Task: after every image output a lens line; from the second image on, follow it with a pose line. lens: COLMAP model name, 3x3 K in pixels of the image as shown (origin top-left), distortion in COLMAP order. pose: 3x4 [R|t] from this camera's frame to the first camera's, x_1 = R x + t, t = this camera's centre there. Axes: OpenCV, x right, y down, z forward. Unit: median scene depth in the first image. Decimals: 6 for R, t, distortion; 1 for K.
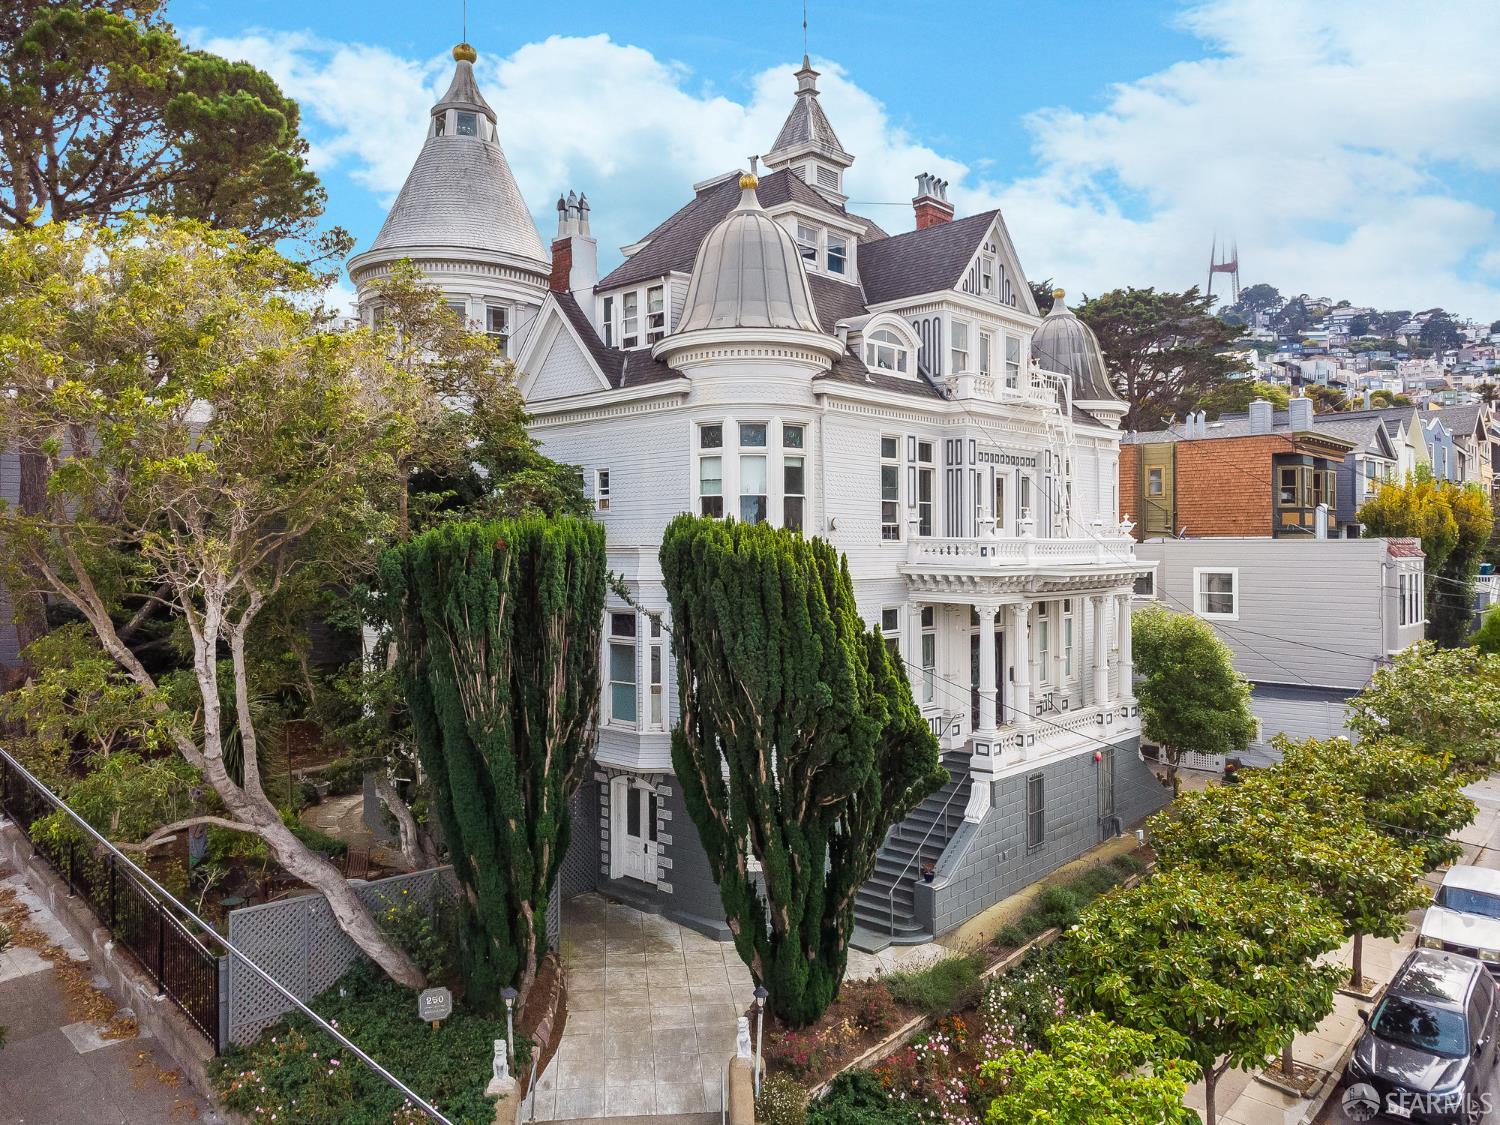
lens RADIAL K [[1093.5, 0, 741.6], [0, 1093.5, 551.4], [0, 0, 1]] dist [0.006563, -0.004359]
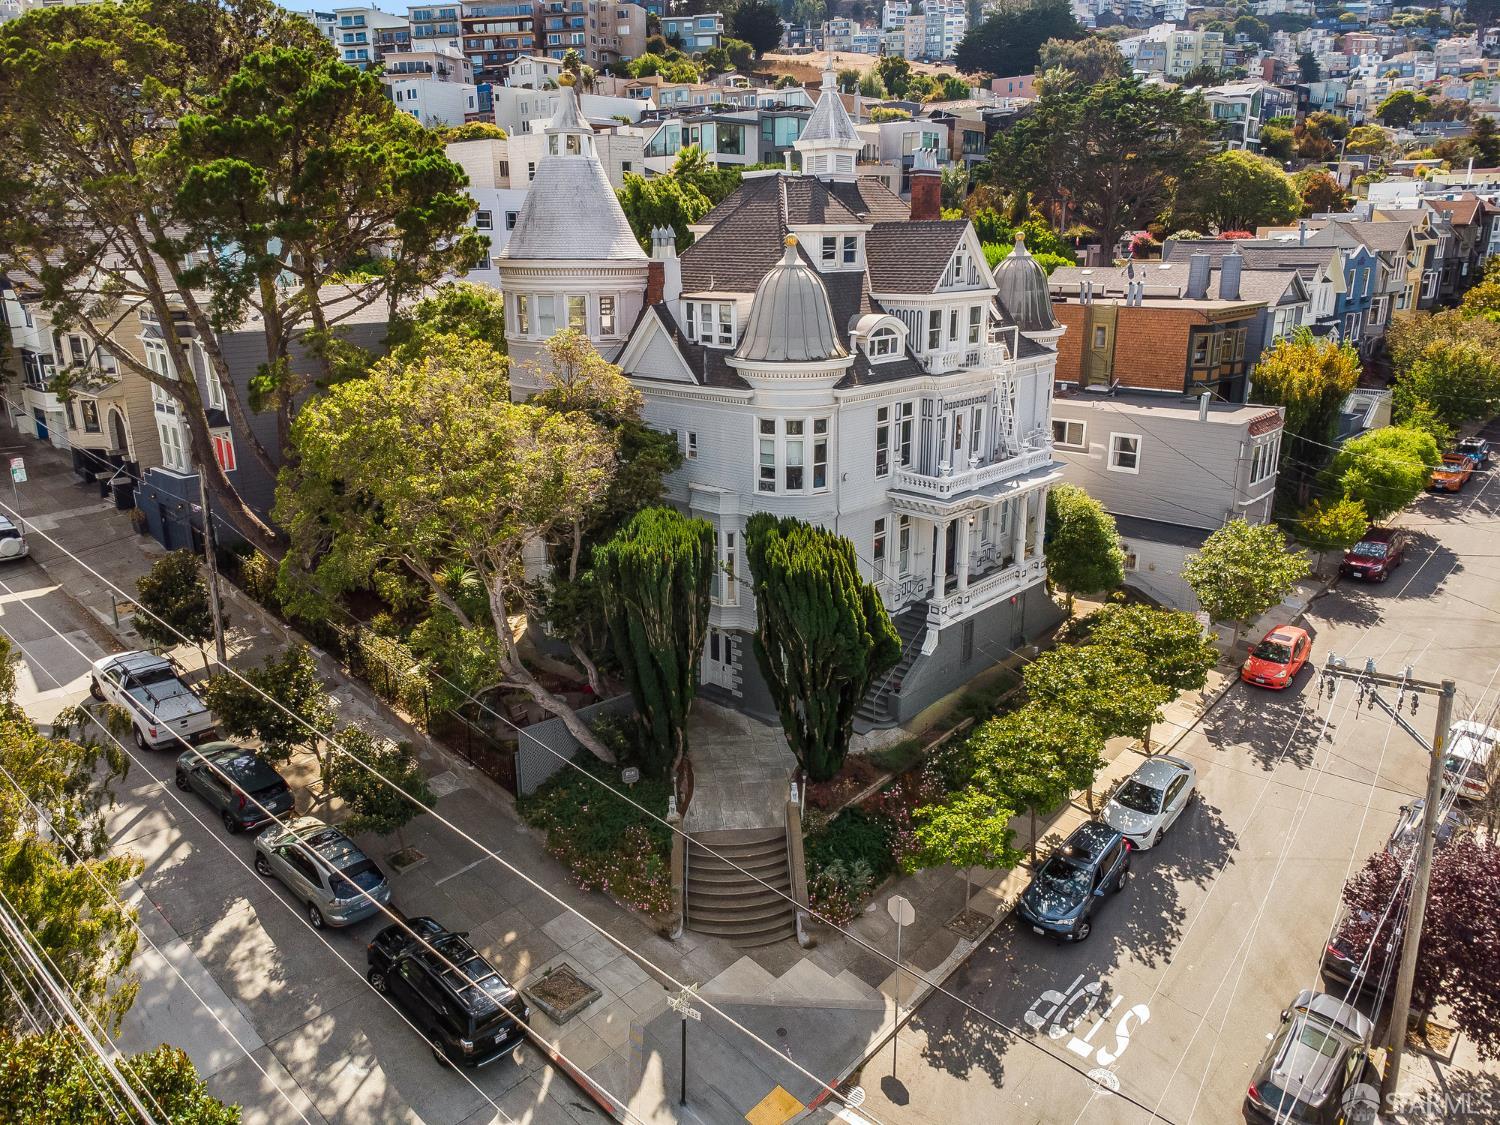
lens RADIAL K [[1085.7, 0, 748.5], [0, 1085.7, 567.2], [0, 0, 1]] dist [0.011261, -0.008049]
pose [[0.999940, -0.004396, 0.010045, -0.063066], [0.001298, 0.957146, 0.289603, -0.320410], [-0.010888, -0.289573, 0.957094, -0.468997]]
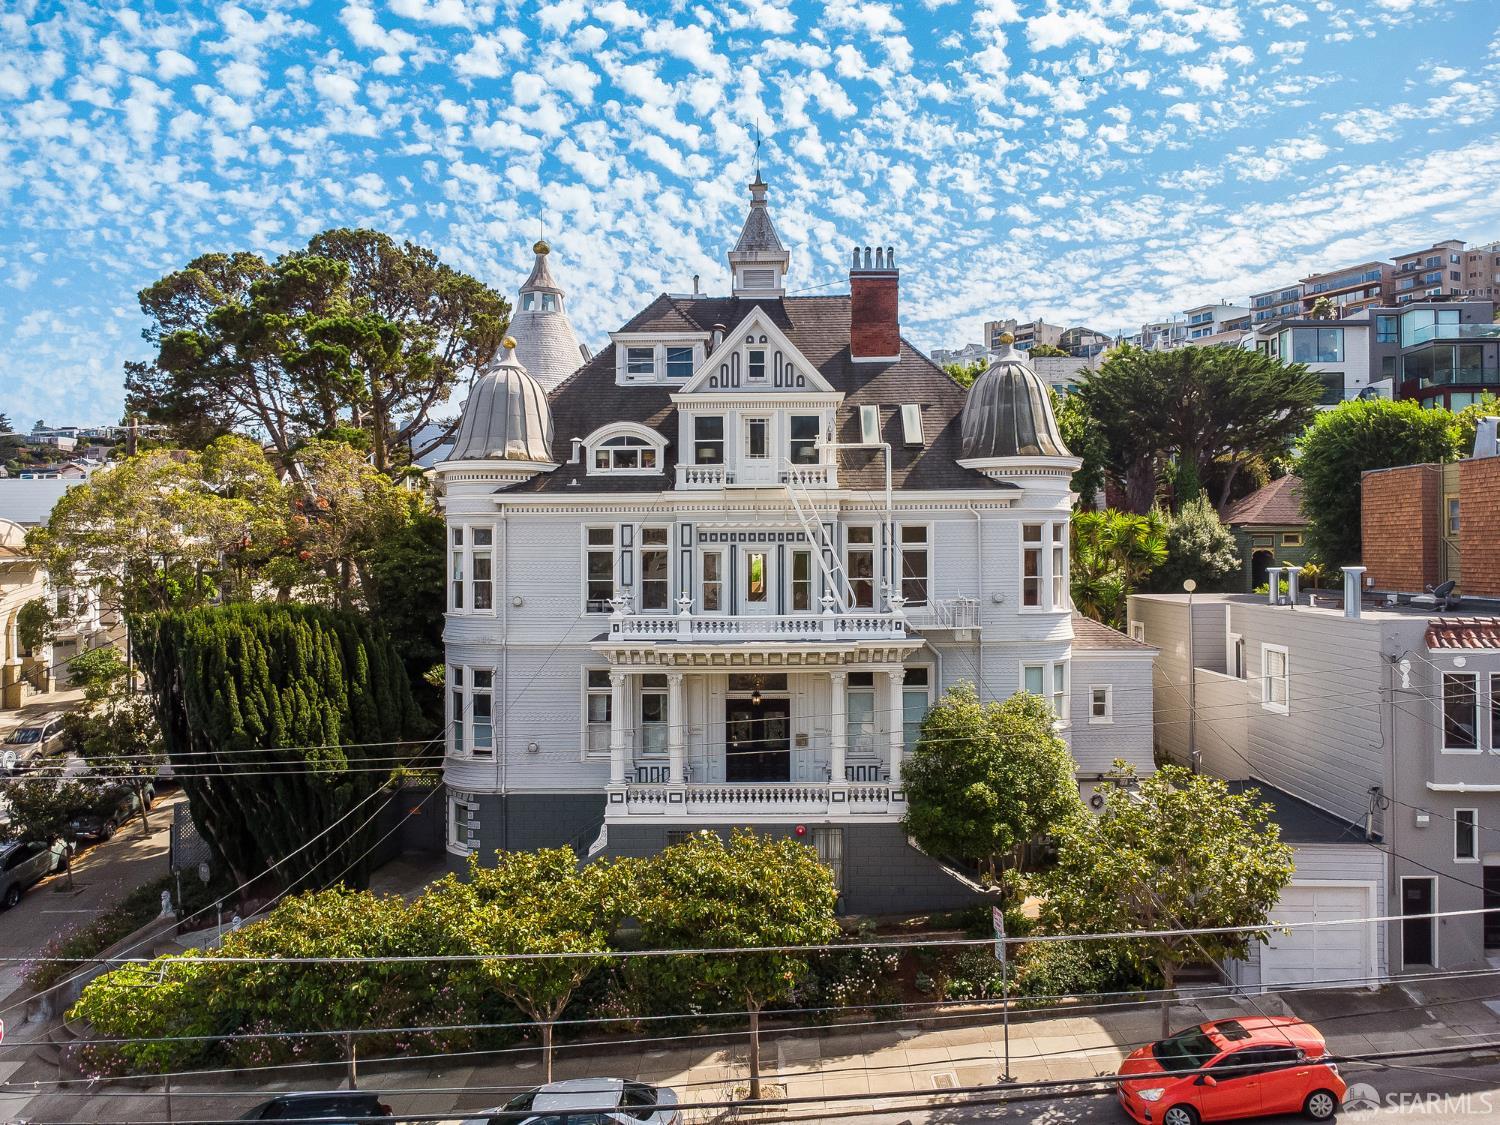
lens RADIAL K [[1088.9, 0, 745.3], [0, 1088.9, 562.5], [0, 0, 1]] dist [0.007174, -0.001633]
pose [[0.663151, 0.010462, -0.748412, 1.128366], [-0.001255, 0.999916, 0.012865, -0.081317], [0.748484, -0.007592, 0.663109, 0.317110]]
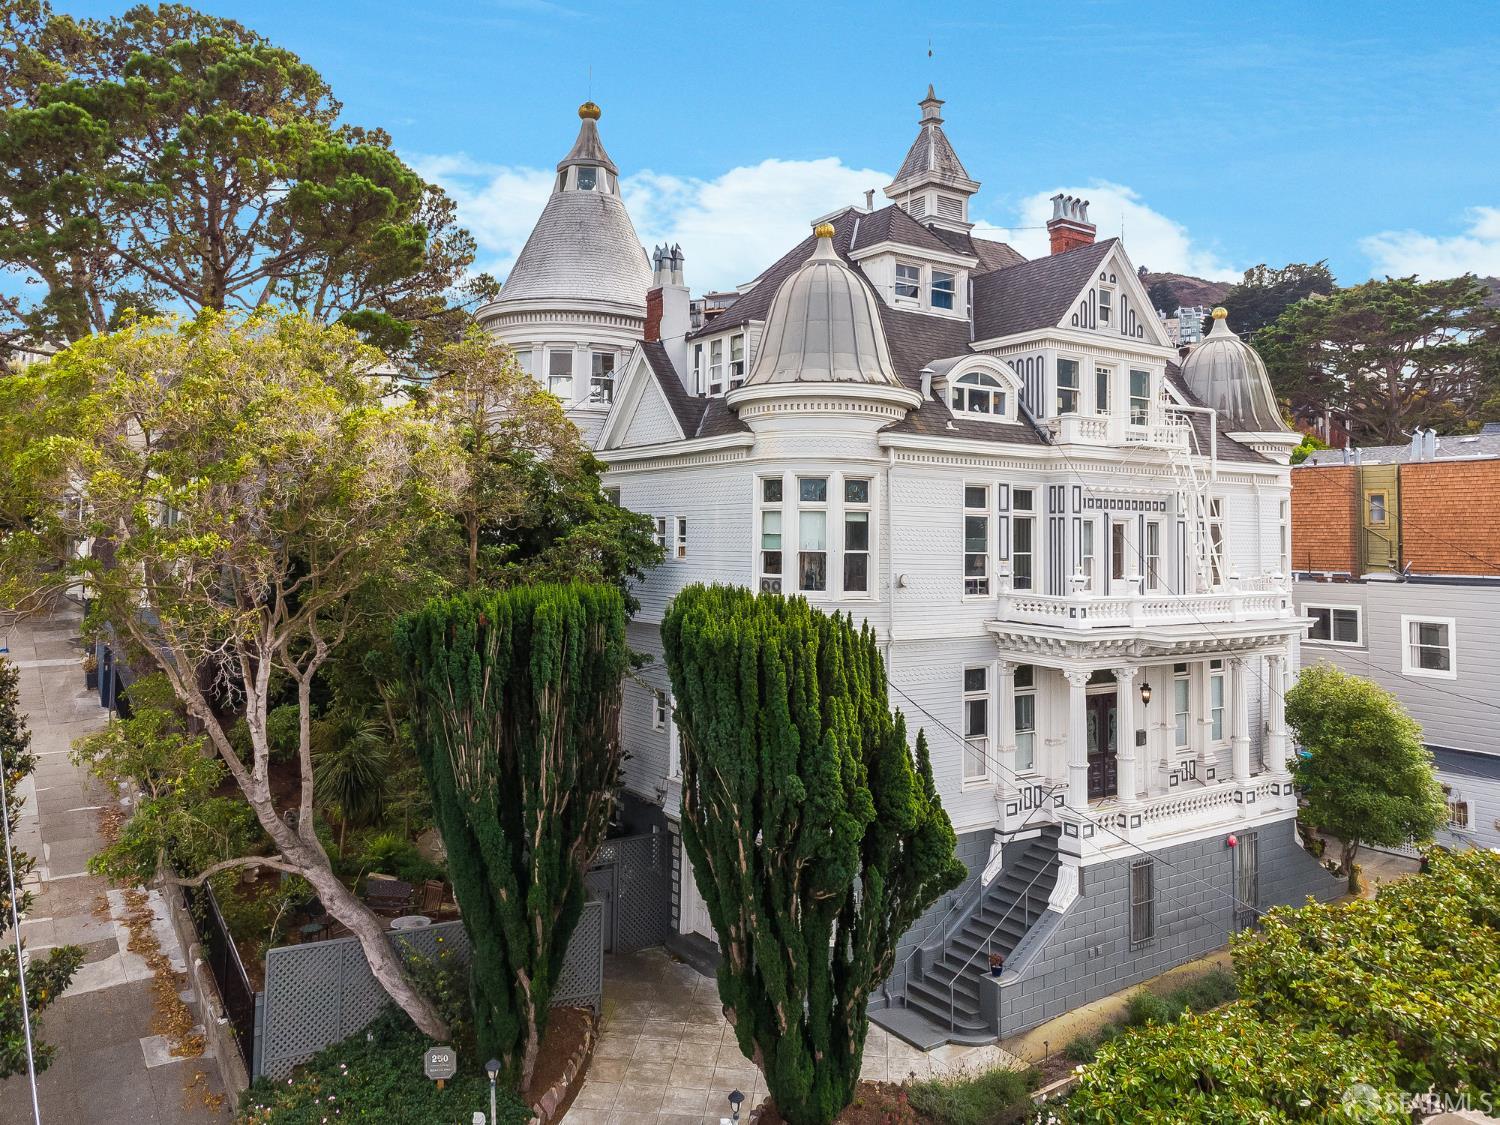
lens RADIAL K [[1114.5, 0, 736.0], [0, 1114.5, 481.9], [0, 0, 1]] dist [0.006968, -0.003601]
pose [[0.973818, 0.005227, -0.227268, 0.150028], [-0.018042, 0.998359, -0.054346, -0.051058], [0.226611, 0.057024, 0.972315, 0.012951]]
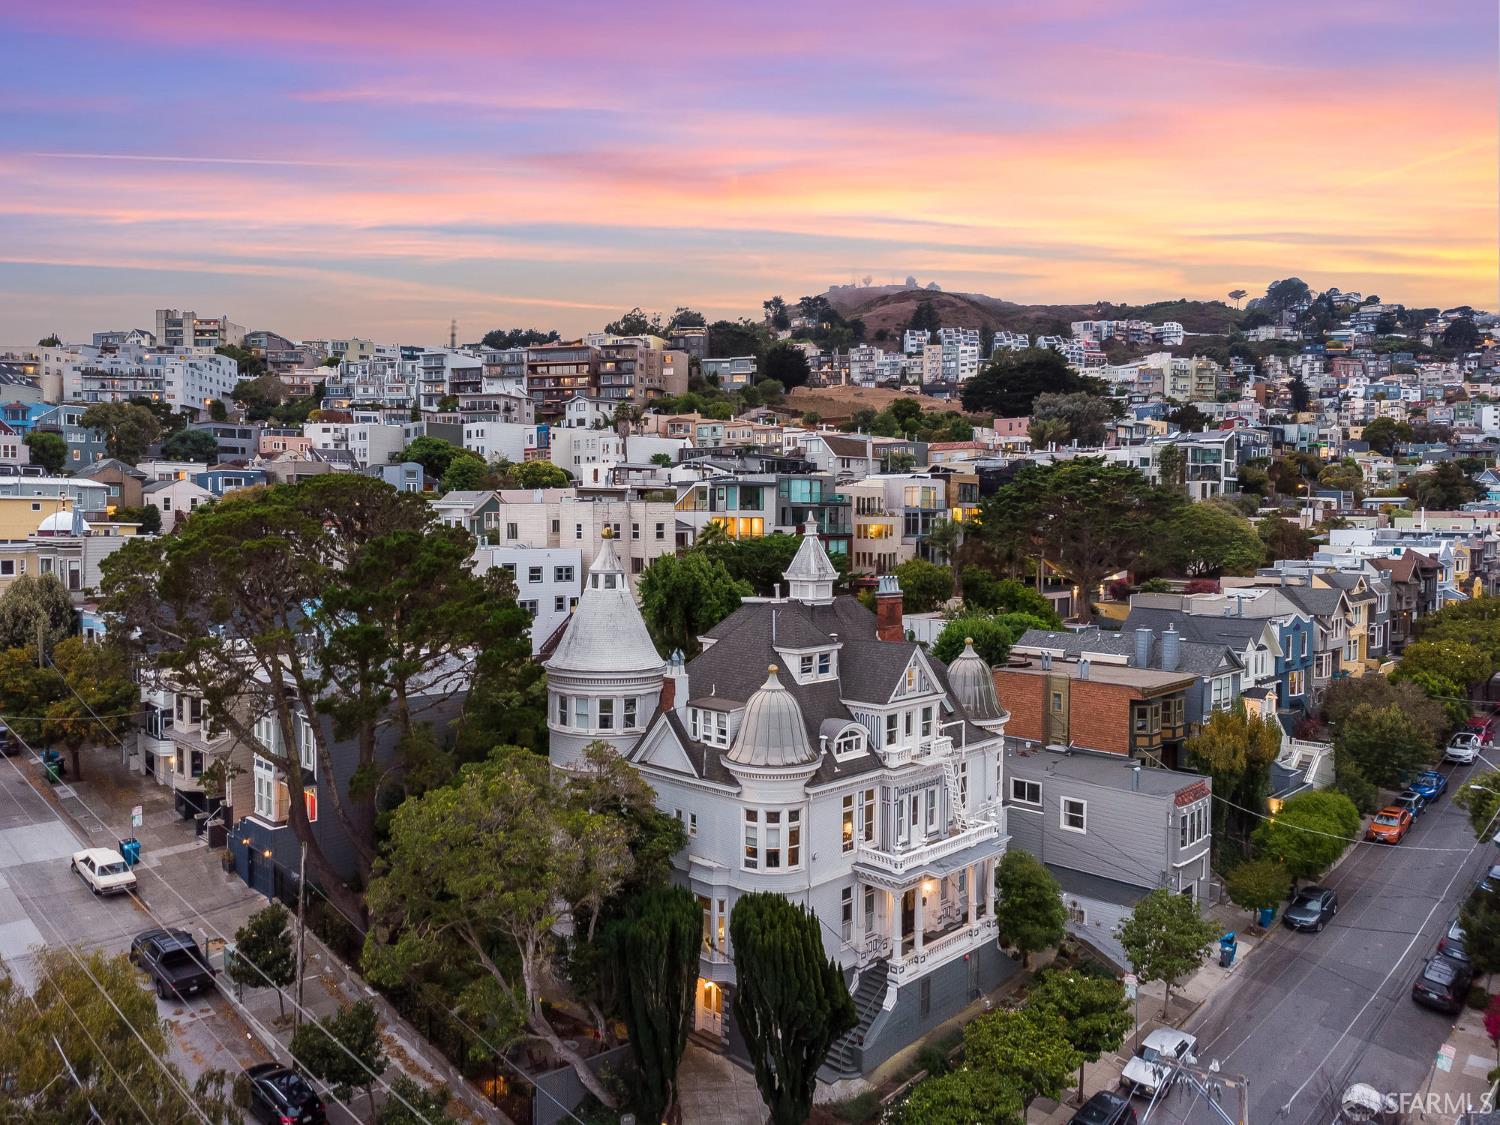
lens RADIAL K [[1085.7, 0, 748.5], [0, 1085.7, 567.2], [0, 0, 1]] dist [0.011261, -0.008049]
pose [[0.999698, 0.012929, -0.020880, 0.000926], [-0.012026, 0.999011, 0.042807, -0.557777], [0.021413, -0.042543, 0.998865, -0.801793]]
